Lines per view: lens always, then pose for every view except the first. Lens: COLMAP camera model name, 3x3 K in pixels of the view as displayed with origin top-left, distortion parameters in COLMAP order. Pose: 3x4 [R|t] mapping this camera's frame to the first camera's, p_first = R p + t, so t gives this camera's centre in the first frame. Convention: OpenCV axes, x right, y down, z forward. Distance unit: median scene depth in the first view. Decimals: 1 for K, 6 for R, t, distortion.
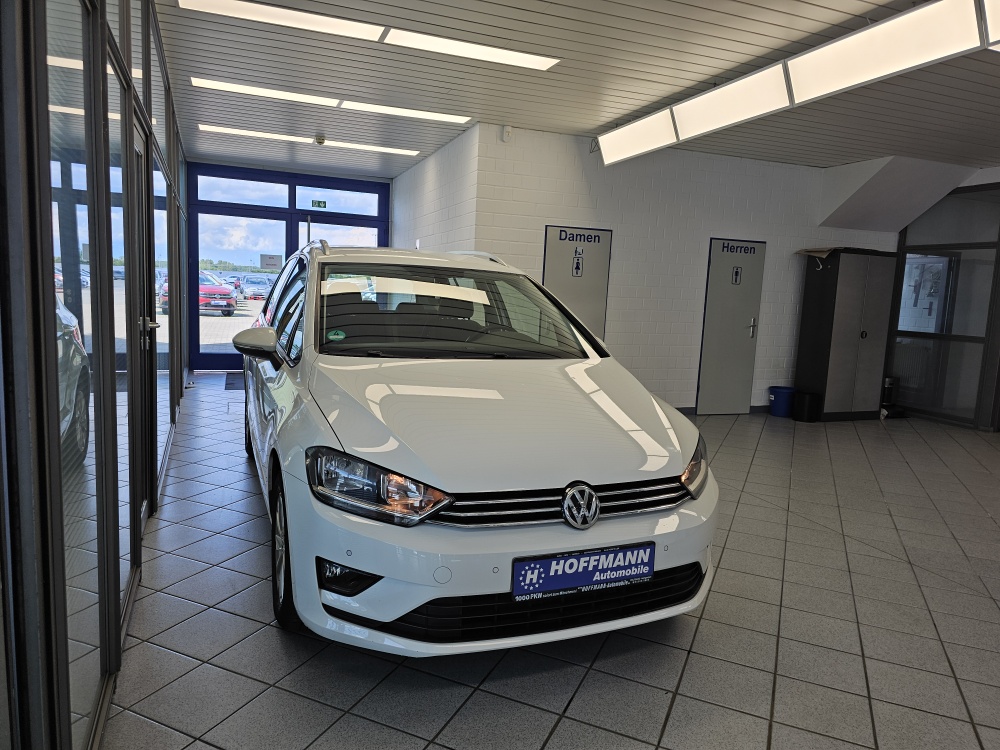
lens RADIAL K [[673.5, 0, 500.7], [0, 673.5, 380.1], [0, 0, 1]] dist [0.057065, -0.058425]
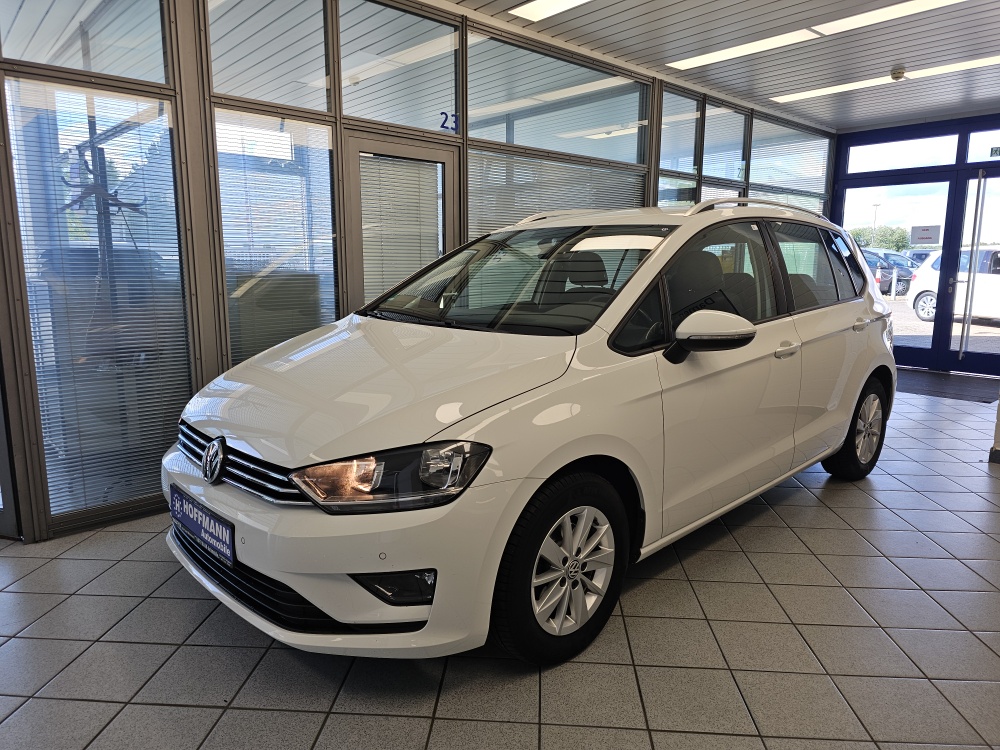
lens RADIAL K [[673.5, 0, 495.0], [0, 673.5, 375.6], [0, 0, 1]] dist [0.057065, -0.058425]
pose [[0.336834, 0.109625, -0.935161, 1.115654], [-0.107708, 0.991166, 0.077395, -0.054662], [0.935383, 0.074655, 0.345665, 0.986080]]
